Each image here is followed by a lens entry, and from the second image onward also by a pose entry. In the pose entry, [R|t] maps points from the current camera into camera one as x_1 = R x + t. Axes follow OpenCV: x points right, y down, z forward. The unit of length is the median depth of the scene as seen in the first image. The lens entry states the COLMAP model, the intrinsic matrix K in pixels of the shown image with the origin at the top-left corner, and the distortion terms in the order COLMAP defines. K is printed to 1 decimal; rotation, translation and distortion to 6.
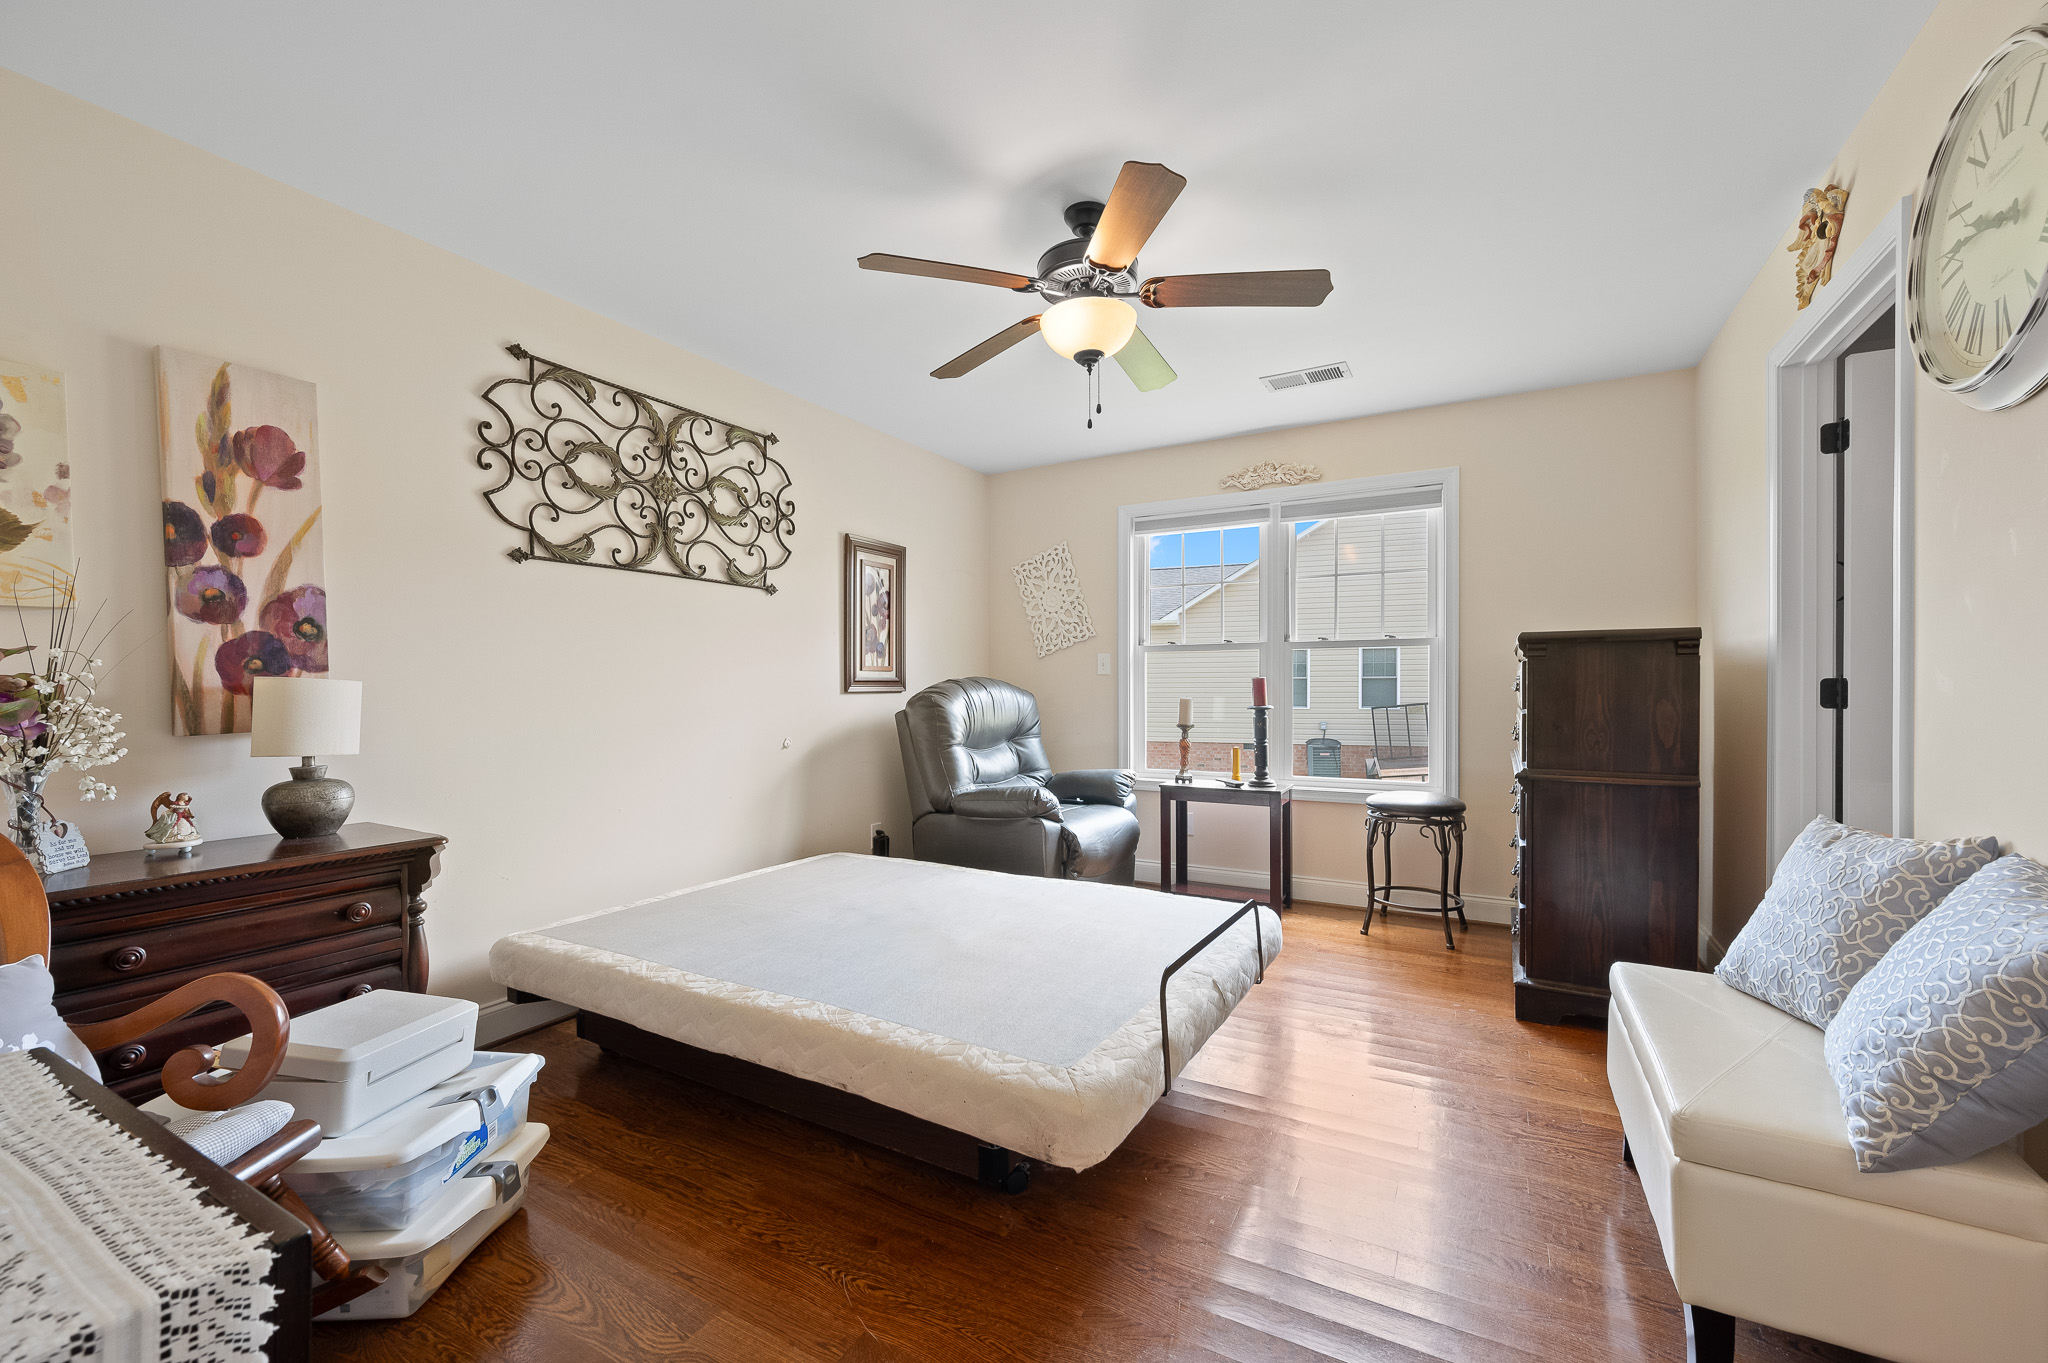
lens RADIAL K [[832.1, 0, 1028.6], [0, 832.1, 684.2], [0, 0, 1]] dist [0.001877, -0.000333]
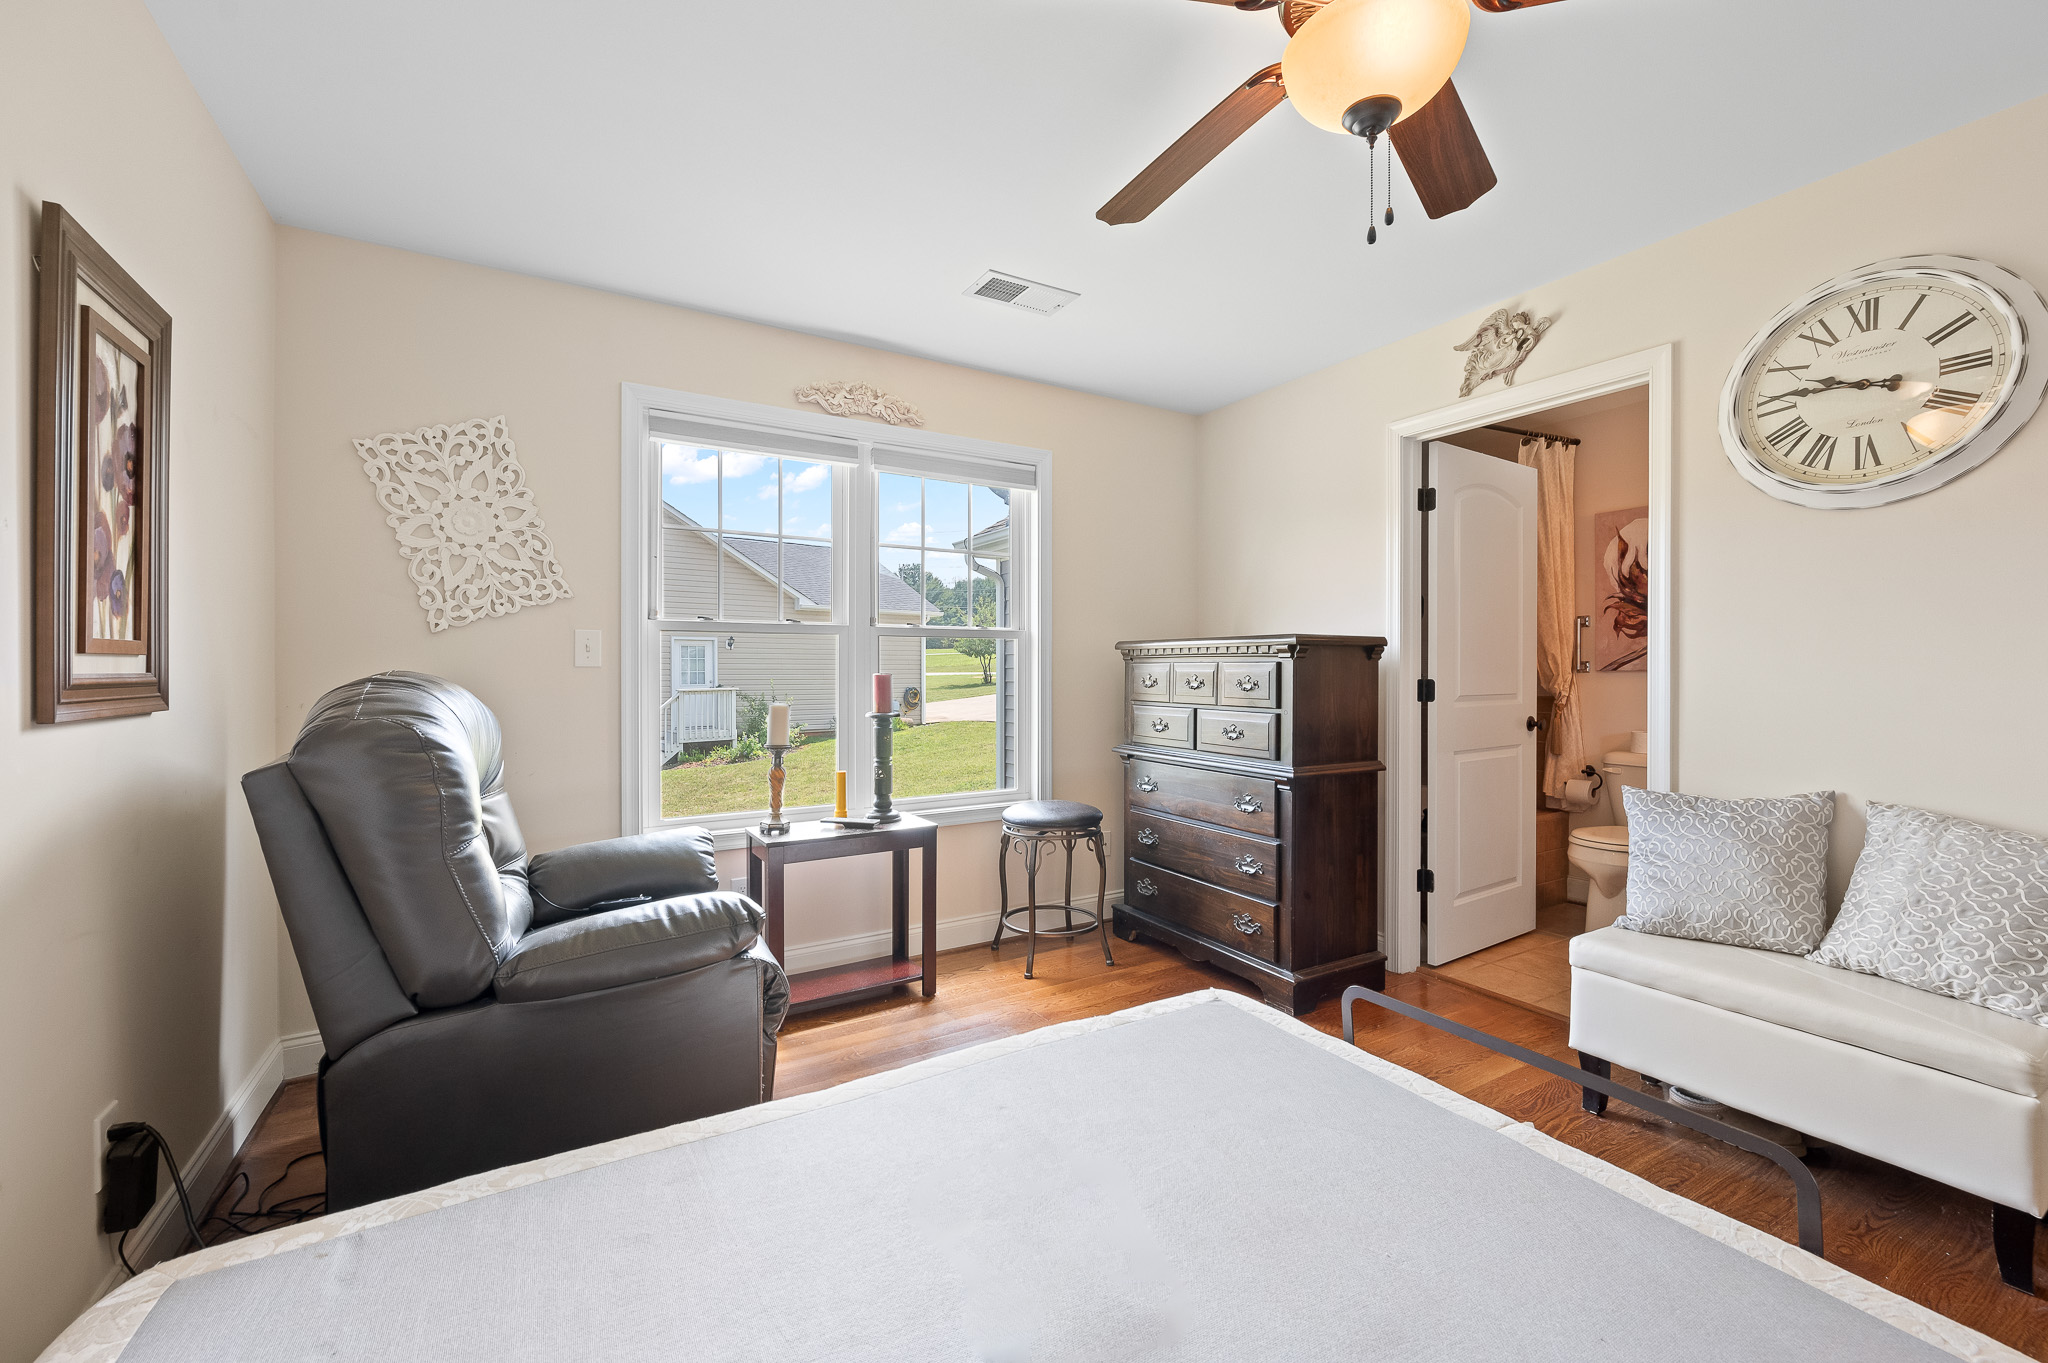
lens RADIAL K [[832.1, 0, 1030.5], [0, 832.1, 673.5], [0, 0, 1]] dist [0.001877, -0.000333]
pose [[0.490316, -0.000140, 0.871545, -0.294830], [-0.002227, 0.999997, 0.001413, -0.009688], [-0.871542, -0.002634, 0.490313, 0.514751]]
